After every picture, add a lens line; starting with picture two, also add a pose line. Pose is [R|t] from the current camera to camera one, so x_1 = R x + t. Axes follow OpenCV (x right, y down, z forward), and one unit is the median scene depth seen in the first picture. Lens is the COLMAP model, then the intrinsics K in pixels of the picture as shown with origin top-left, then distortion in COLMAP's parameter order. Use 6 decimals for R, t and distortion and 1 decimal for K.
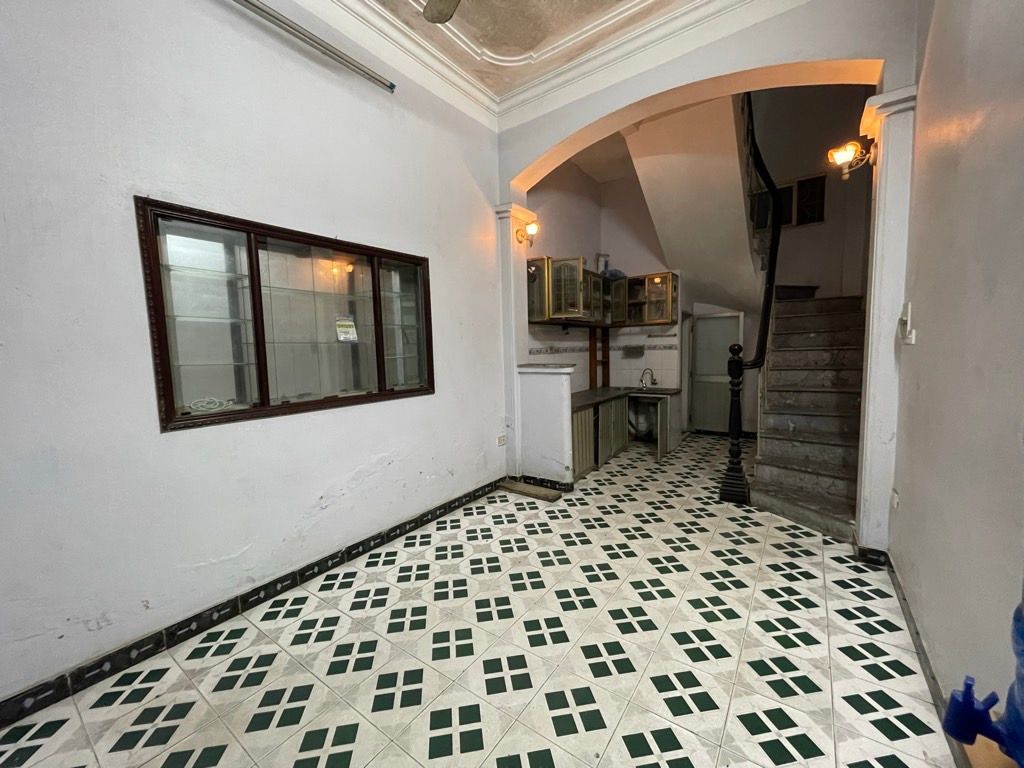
lens RADIAL K [[414.2, 0, 505.4], [0, 414.2, 385.1], [0, 0, 1]] dist [-0.000526, 0.000005]
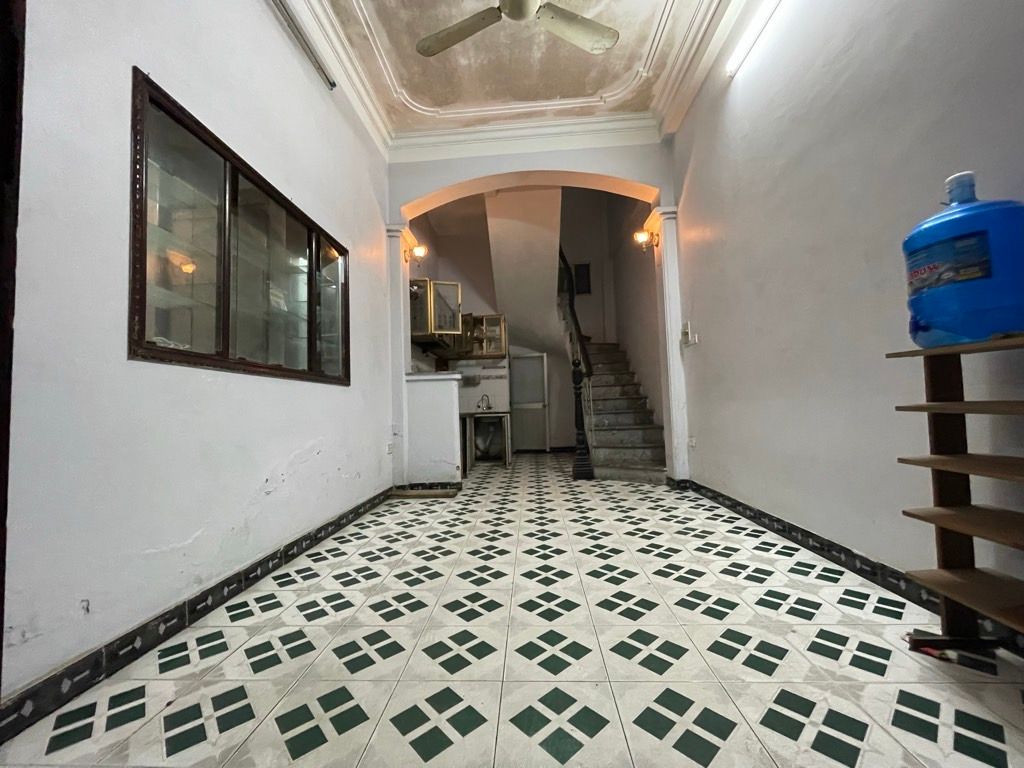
lens RADIAL K [[414.2, 0, 505.4], [0, 414.2, 384.9], [0, 0, 1]] dist [-0.000526, 0.000005]
pose [[0.841676, 0.033359, 0.538952, -0.373317], [0.056810, 0.987080, -0.149816, 0.175957], [-0.536986, 0.156715, 0.828907, 0.014019]]
